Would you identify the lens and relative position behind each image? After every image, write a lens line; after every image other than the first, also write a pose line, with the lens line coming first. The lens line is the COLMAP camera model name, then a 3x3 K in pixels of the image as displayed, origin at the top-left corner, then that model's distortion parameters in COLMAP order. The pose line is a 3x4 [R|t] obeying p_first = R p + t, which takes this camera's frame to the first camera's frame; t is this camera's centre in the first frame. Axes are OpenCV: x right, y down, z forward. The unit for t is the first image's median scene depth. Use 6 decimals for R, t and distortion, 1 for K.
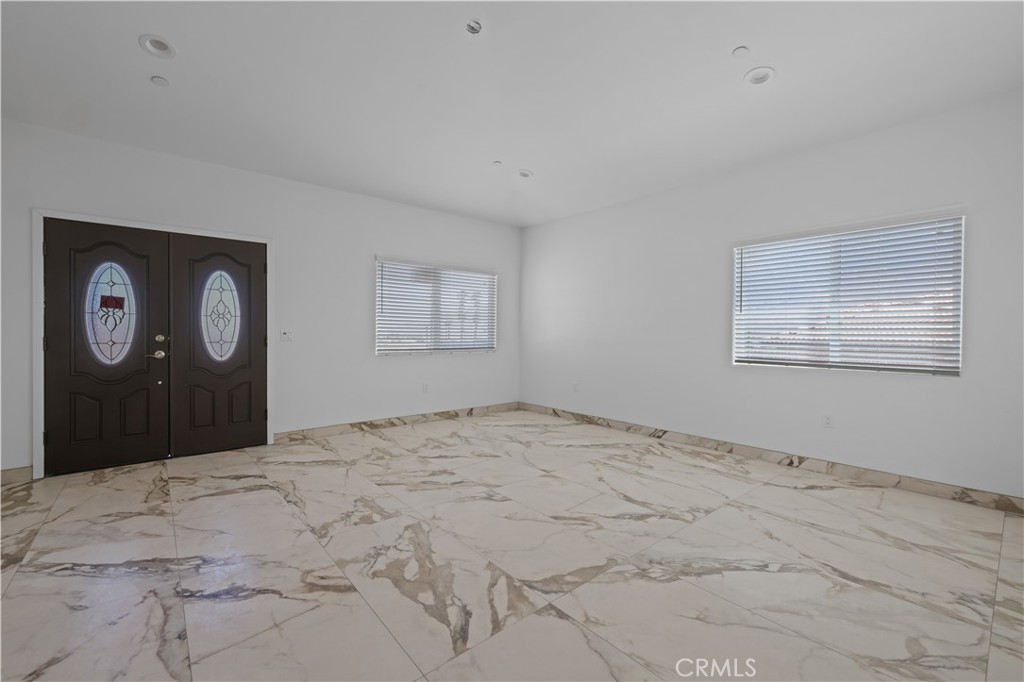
lens RADIAL K [[430.5, 0, 506.7], [0, 430.5, 331.9], [0, 0, 1]] dist [0.002000, 0.000027]
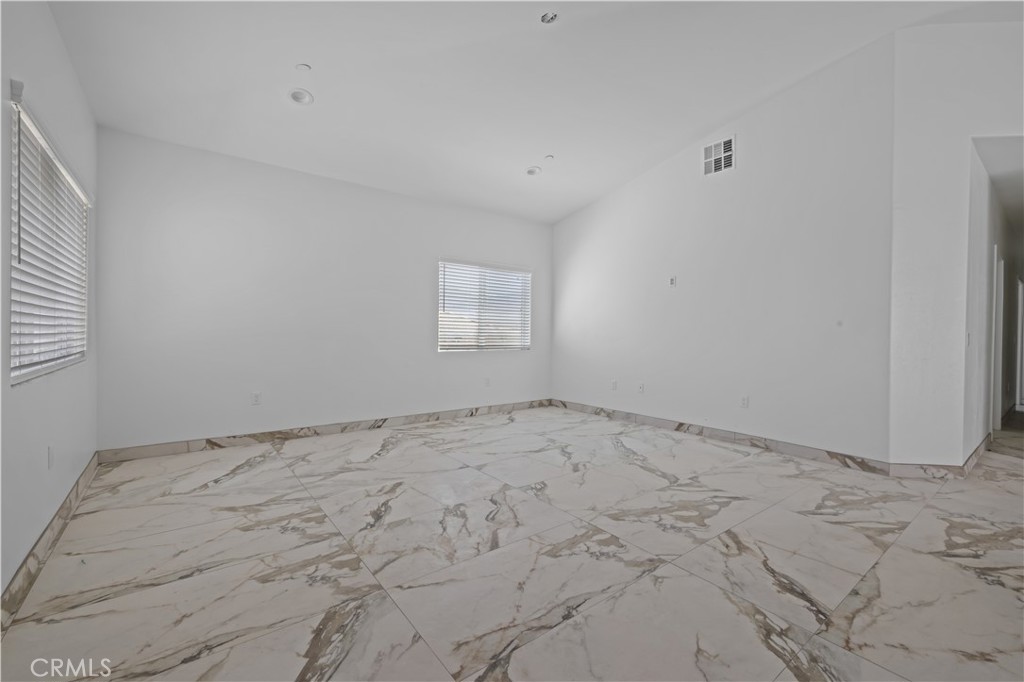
lens RADIAL K [[428.5, 0, 506.9], [0, 428.5, 337.1], [0, 0, 1]] dist [0.001739, -0.000052]
pose [[0.038050, -0.017288, 0.999126, -1.184238], [-0.015881, 0.999714, 0.017902, 0.007676], [-0.999150, -0.016548, 0.037765, 1.168002]]
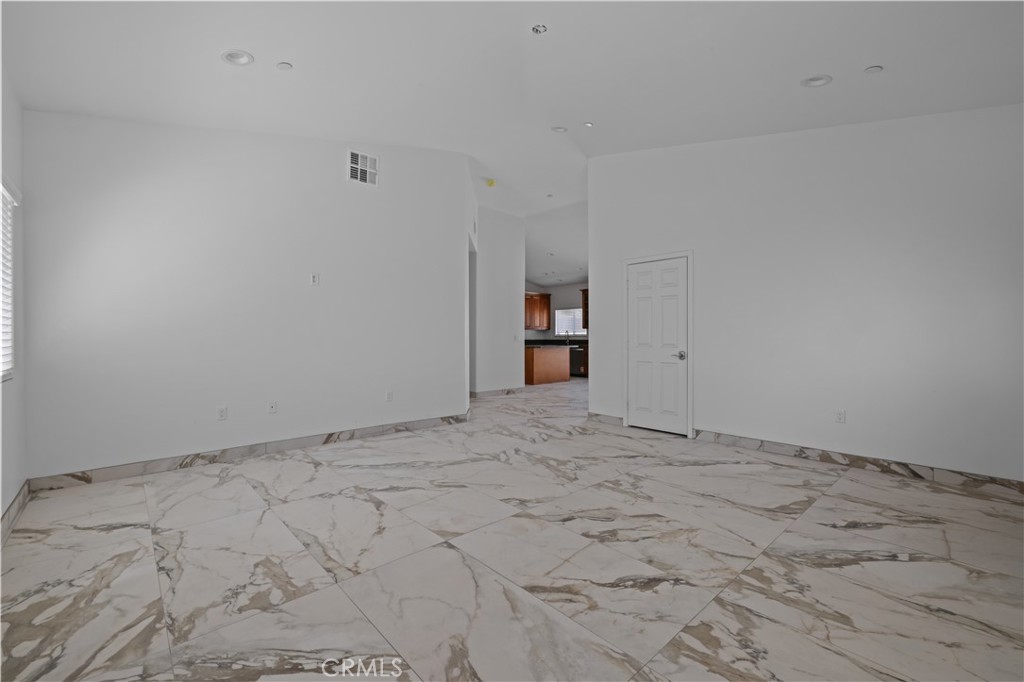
lens RADIAL K [[428.5, 0, 506.9], [0, 428.5, 337.1], [0, 0, 1]] dist [0.001739, -0.000052]
pose [[-0.999060, -0.005986, -0.042943, 0.044201], [-0.005787, 0.999972, -0.004763, 0.016954], [0.042971, -0.004510, -0.999066, 2.215345]]
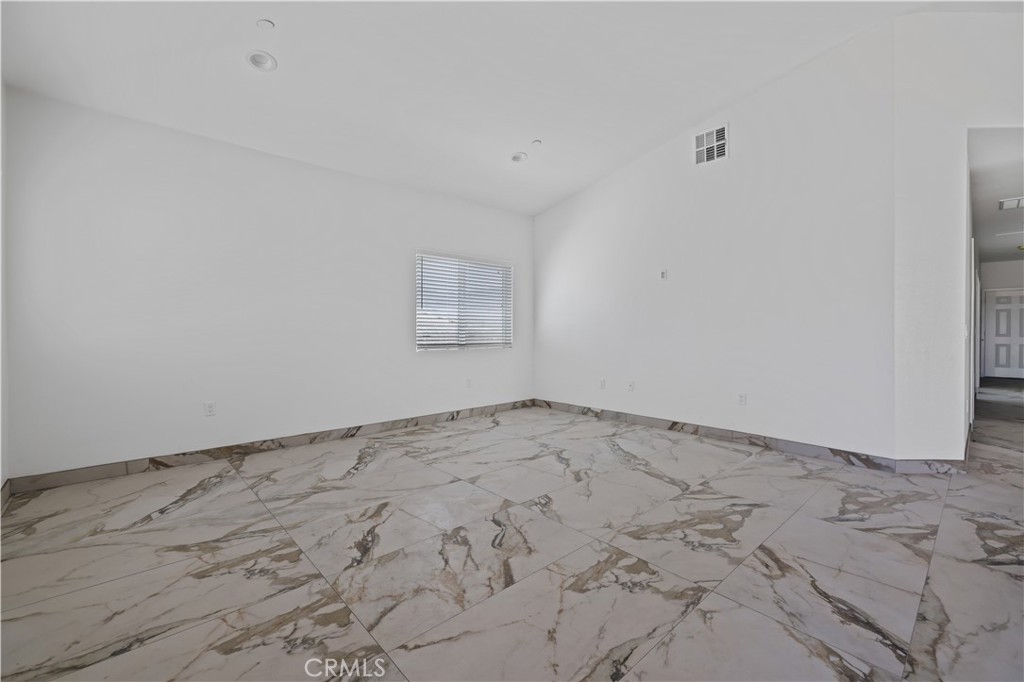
lens RADIAL K [[430.5, 0, 506.7], [0, 430.5, 331.9], [0, 0, 1]] dist [0.002000, 0.000027]
pose [[-0.041801, -0.012332, 0.999050, -1.066176], [-0.004987, 0.999914, 0.012134, 0.007734], [-0.999114, -0.004475, -0.041858, 1.253125]]
